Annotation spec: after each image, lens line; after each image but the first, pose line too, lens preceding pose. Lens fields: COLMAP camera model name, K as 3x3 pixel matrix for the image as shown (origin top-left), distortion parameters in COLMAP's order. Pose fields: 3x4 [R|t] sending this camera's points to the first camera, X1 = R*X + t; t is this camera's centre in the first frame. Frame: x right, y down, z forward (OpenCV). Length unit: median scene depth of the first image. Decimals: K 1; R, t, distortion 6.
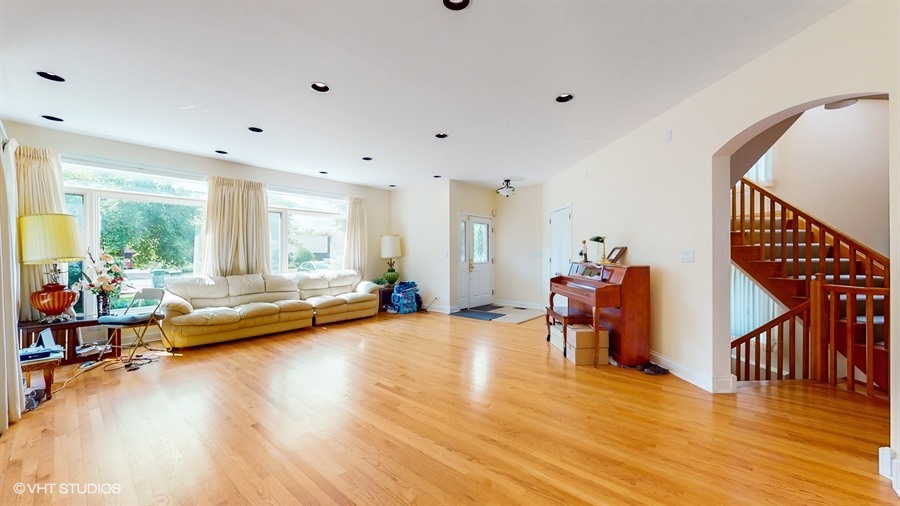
lens RADIAL K [[326.5, 0, 446.2], [0, 326.5, 253.4], [0, 0, 1]] dist [-0.002455, -0.000128]
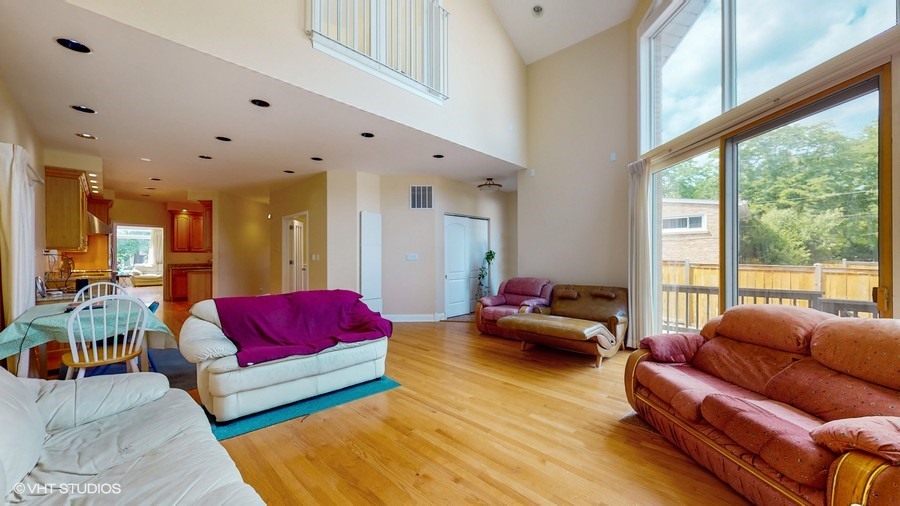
lens RADIAL K [[326.5, 0, 446.2], [0, 326.5, 253.4], [0, 0, 1]] dist [-0.002455, -0.000128]
pose [[0.998252, 0.002350, -0.059046, 1.603336], [-0.002522, 0.999993, -0.002839, -0.015379], [0.059039, 0.002983, 0.998251, -1.342134]]
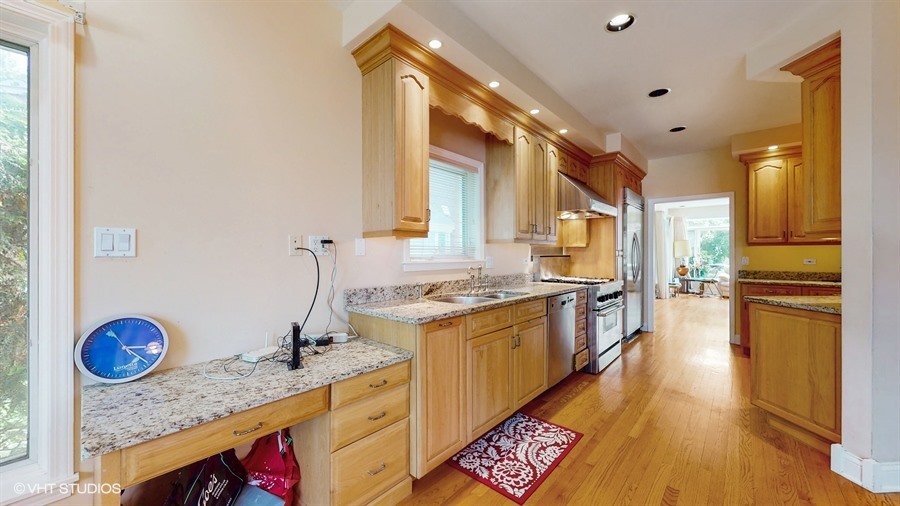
lens RADIAL K [[332.5, 0, 453.1], [0, 332.5, 253.1], [0, 0, 1]] dist [0.000647, 0.000005]
pose [[-0.013593, 0.002170, -0.999905, 0.982502], [0.003846, 0.999990, 0.002118, -0.010701], [0.999900, -0.003816, -0.013602, -0.544213]]
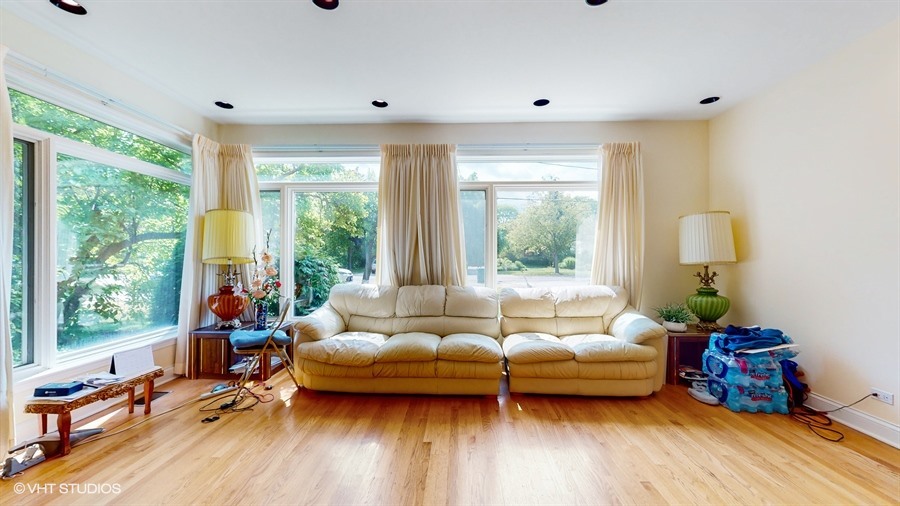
lens RADIAL K [[332.5, 0, 453.1], [0, 332.5, 253.1], [0, 0, 1]] dist [0.000647, 0.000005]
pose [[0.635390, -0.003183, -0.772185, -0.045754], [-0.001237, 0.999986, -0.005139, 0.002029], [0.772191, 0.004221, 0.635377, 0.532172]]
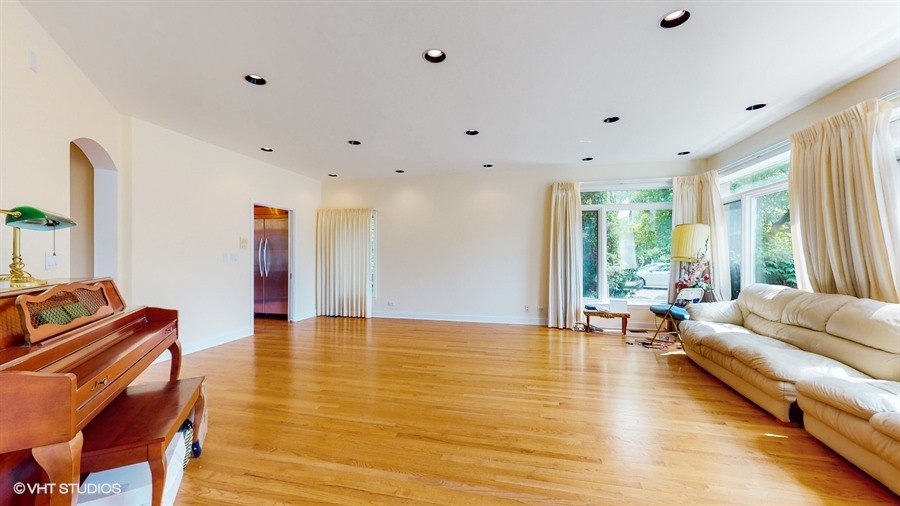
lens RADIAL K [[332.5, 0, 453.1], [0, 332.5, 253.1], [0, 0, 1]] dist [0.000647, 0.000005]
pose [[-0.877332, -0.004198, -0.479866, 0.163254], [-0.004299, 0.999990, -0.000887, 0.000564], [0.479865, 0.001285, -0.877341, 1.025797]]
